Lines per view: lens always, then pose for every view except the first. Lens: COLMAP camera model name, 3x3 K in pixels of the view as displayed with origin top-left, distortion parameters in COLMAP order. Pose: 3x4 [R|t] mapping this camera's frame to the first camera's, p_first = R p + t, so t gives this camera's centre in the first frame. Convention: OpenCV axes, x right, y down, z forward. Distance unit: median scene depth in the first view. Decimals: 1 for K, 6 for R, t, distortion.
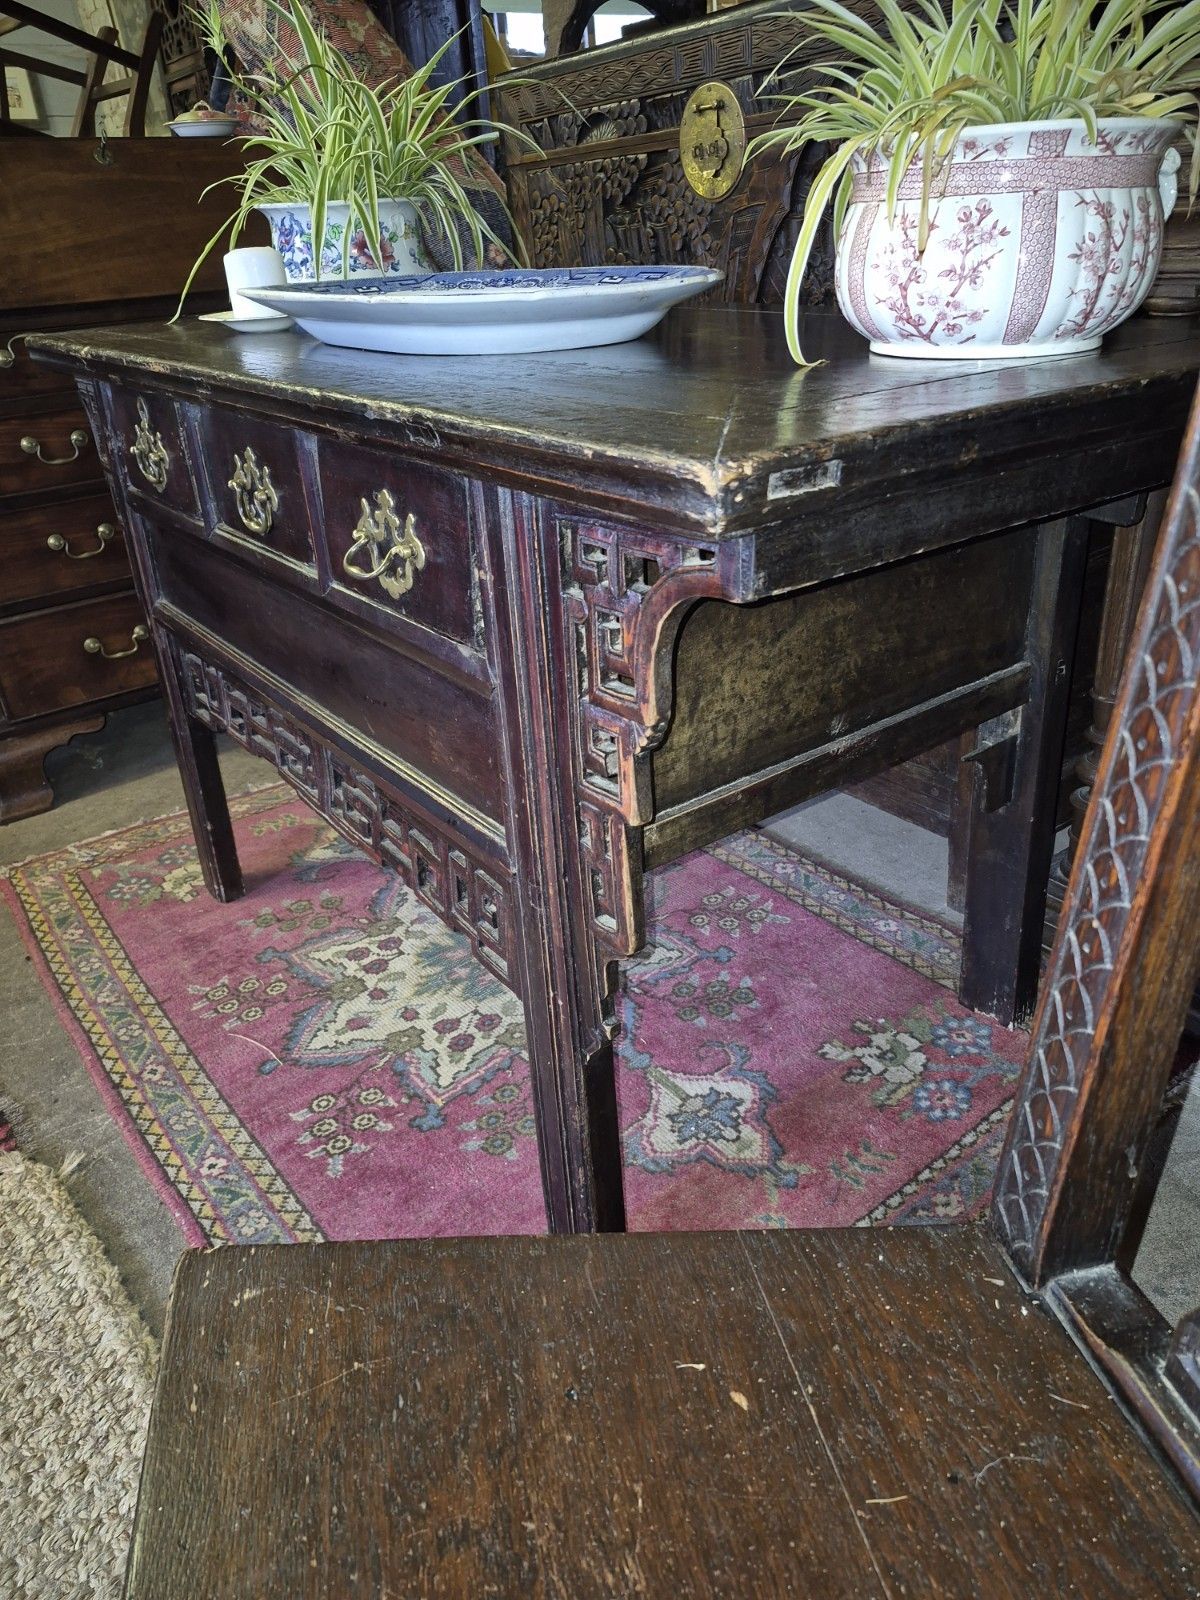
lens RADIAL K [[1110.3, 0, 603.4], [0, 1110.3, 795.3], [0, 0, 1]] dist [0.071597, -0.077709]
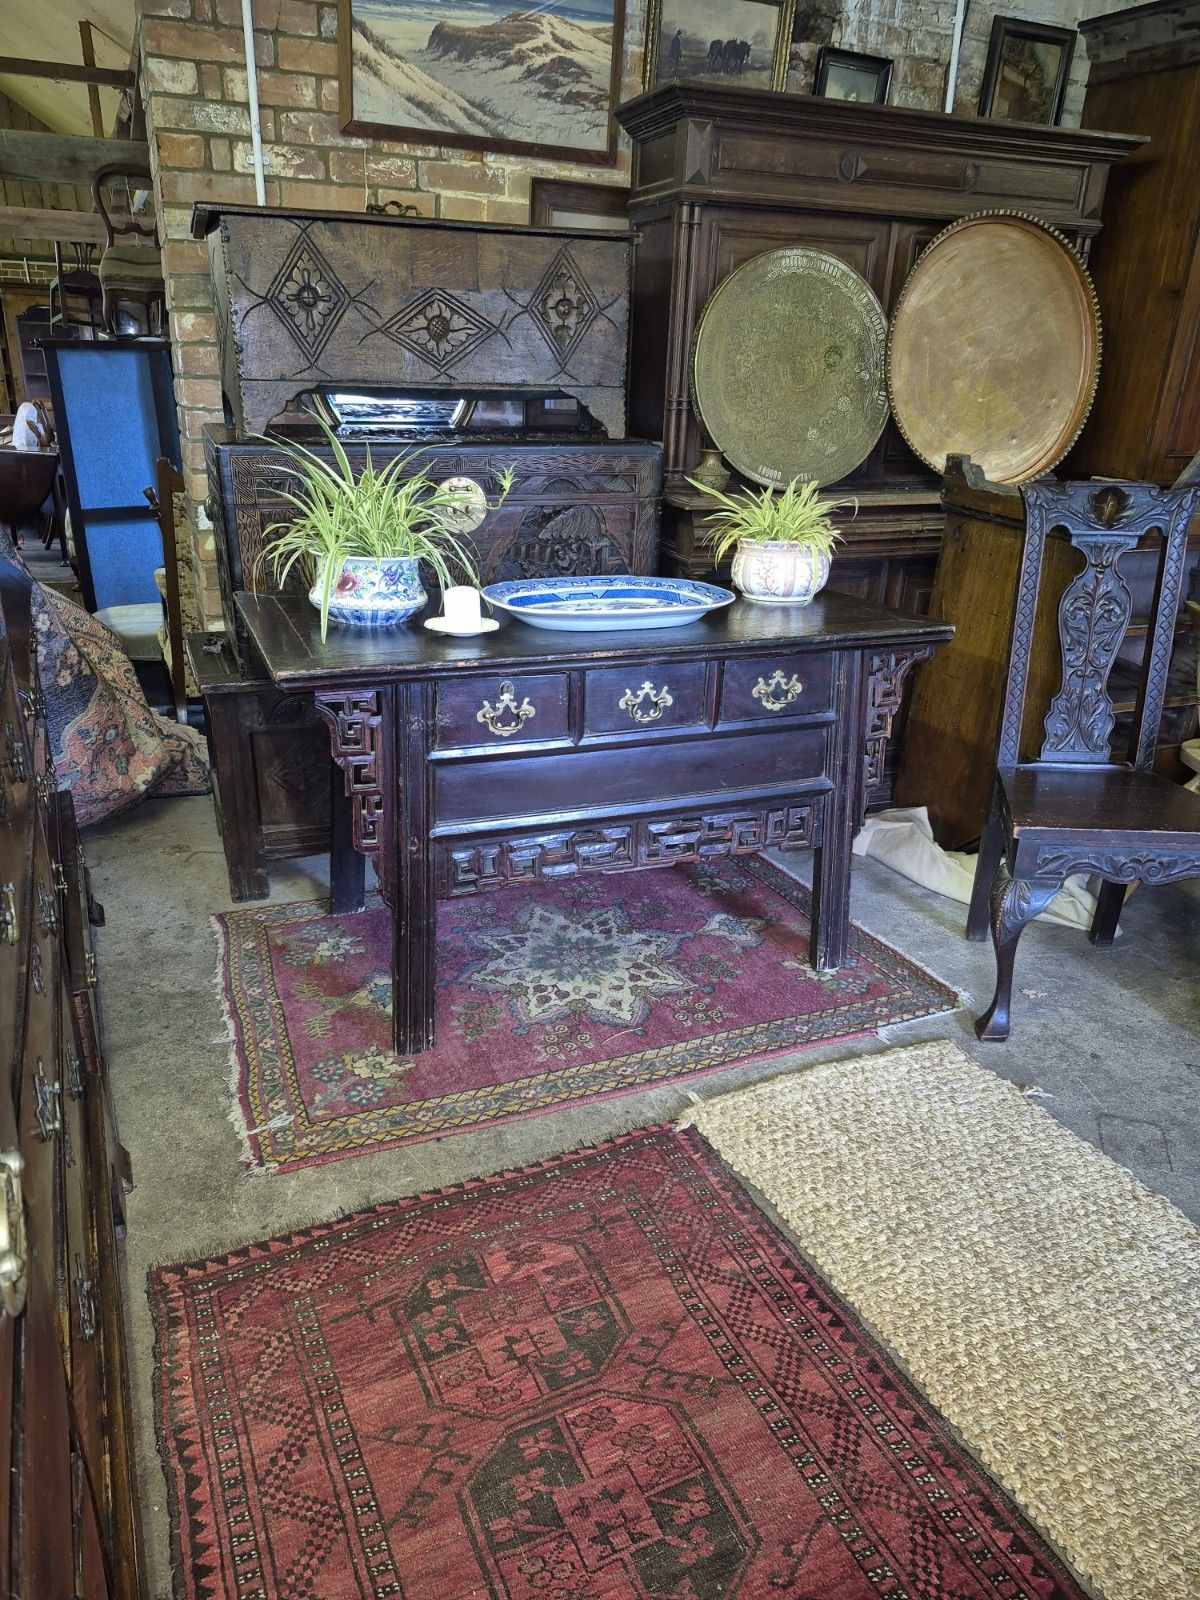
lens RADIAL K [[1105.6, 0, 592.7], [0, 1105.6, 798.7], [0, 0, 1]] dist [0.108082, -0.133743]
pose [[0.249562, -0.285394, 0.925348, -1.891605], [0.405648, 0.898510, 0.167715, -0.414392], [-0.879300, 0.333511, 0.340004, 0.396524]]
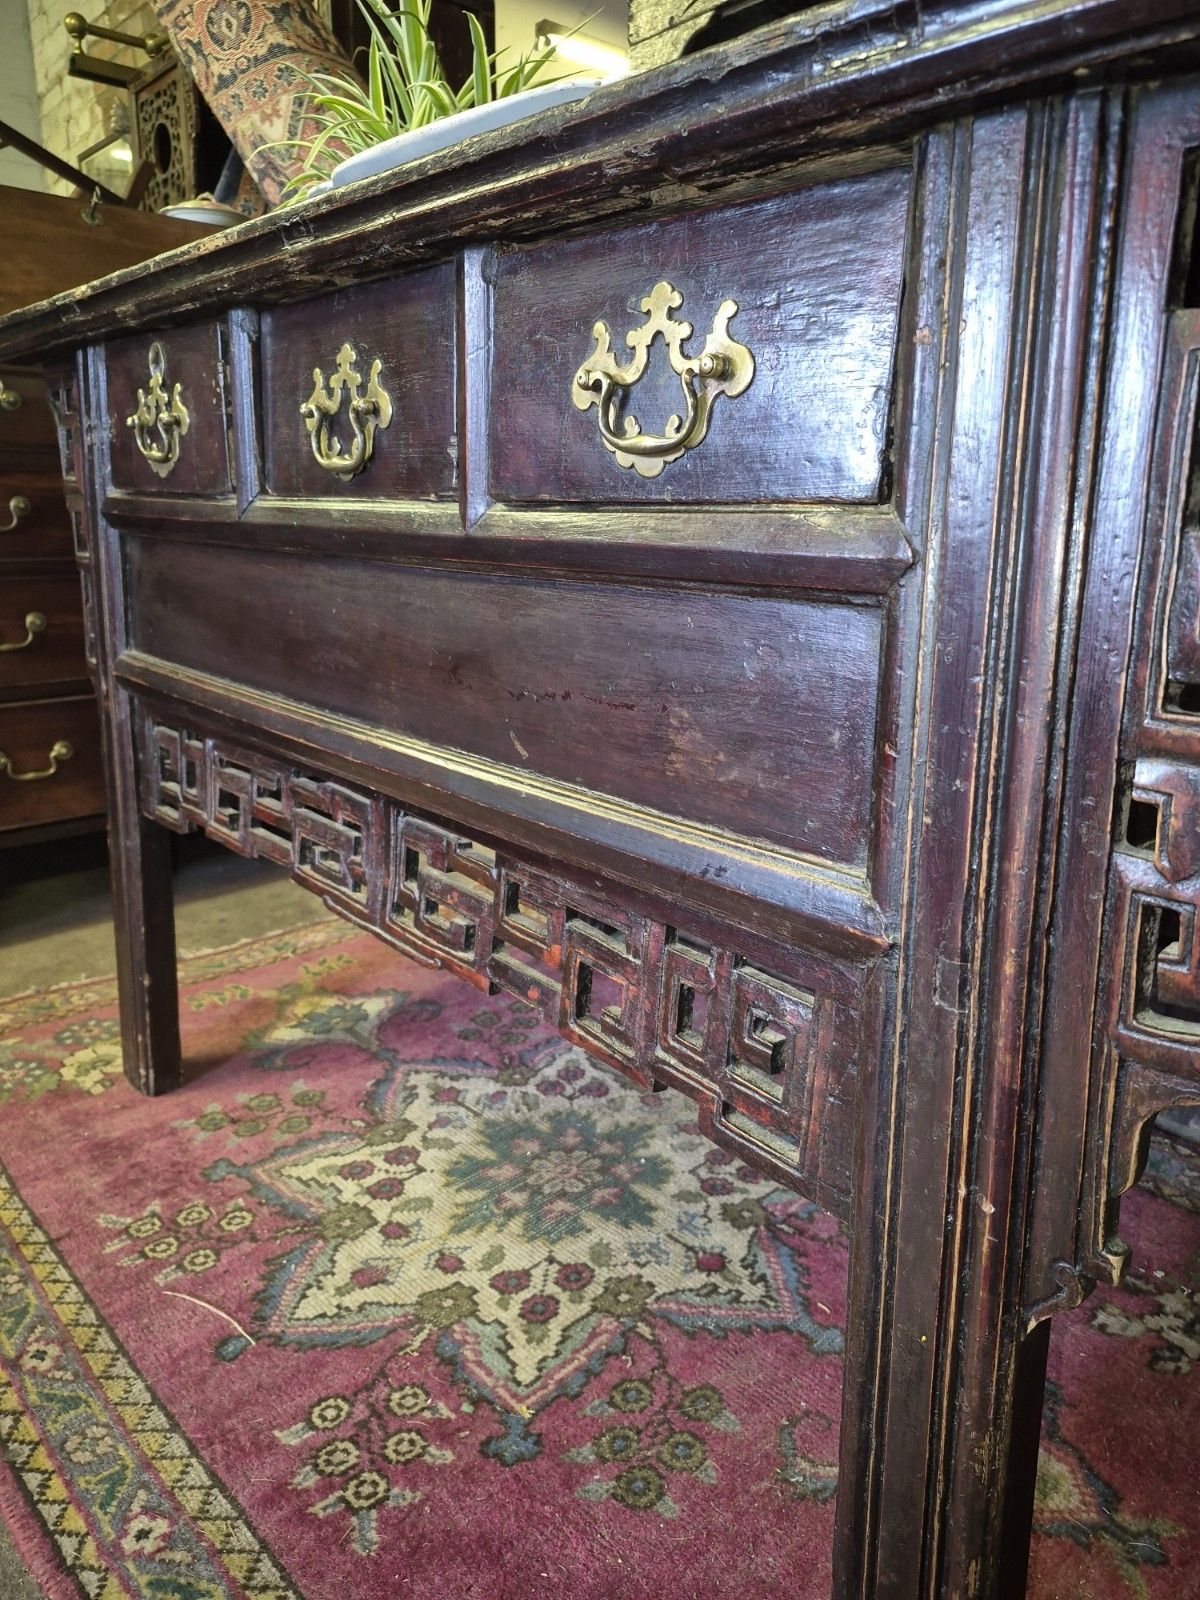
lens RADIAL K [[1129.8, 0, 600.9], [0, 1129.8, 791.0], [0, 0, 1]] dist [0.004075, -0.007371]
pose [[0.994324, 0.046066, 0.095908, -0.181206], [-0.023721, 0.974704, -0.222238, 0.080899], [-0.103719, 0.218702, 0.970264, 0.322798]]
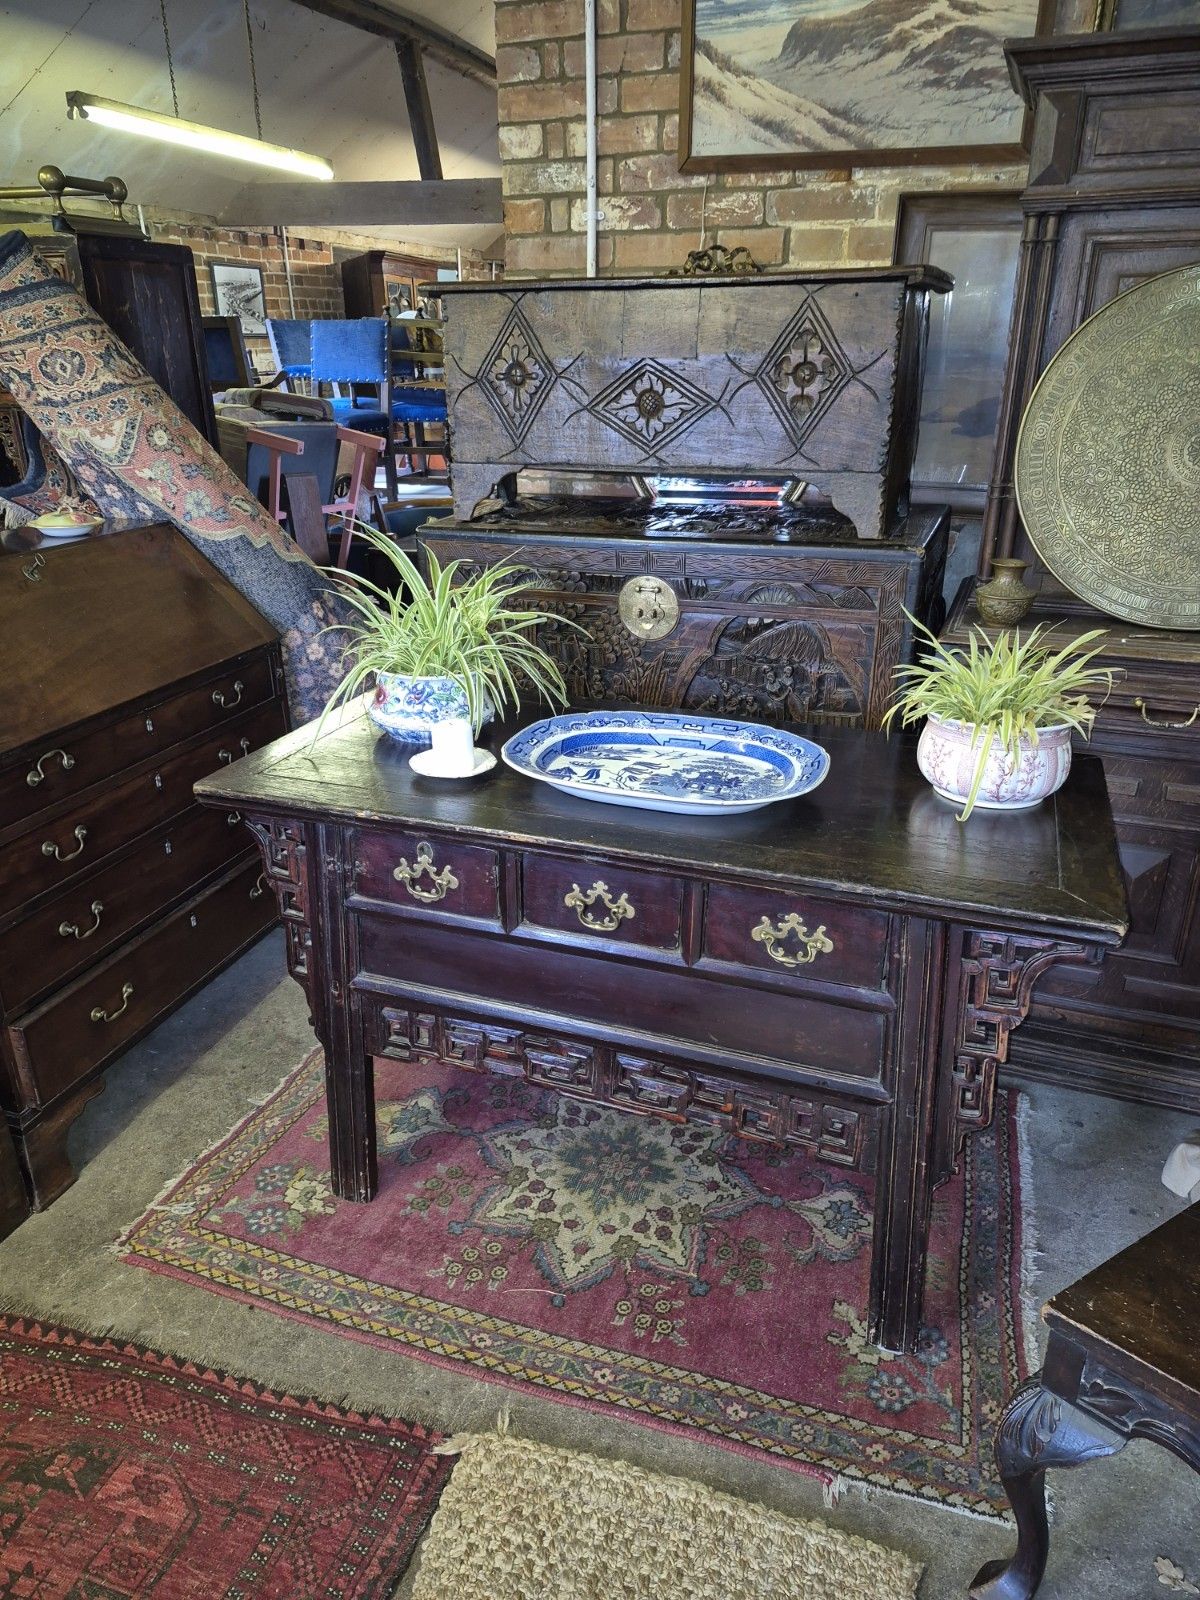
lens RADIAL K [[1108.0, 0, 588.4], [0, 1108.0, 806.7], [0, 0, 1]] dist [0.118826, -0.174887]
pose [[0.838637, -0.158400, 0.521150, -0.938715], [0.210231, 0.976774, -0.041421, -0.294019], [-0.502484, 0.144299, 0.852460, -0.278159]]
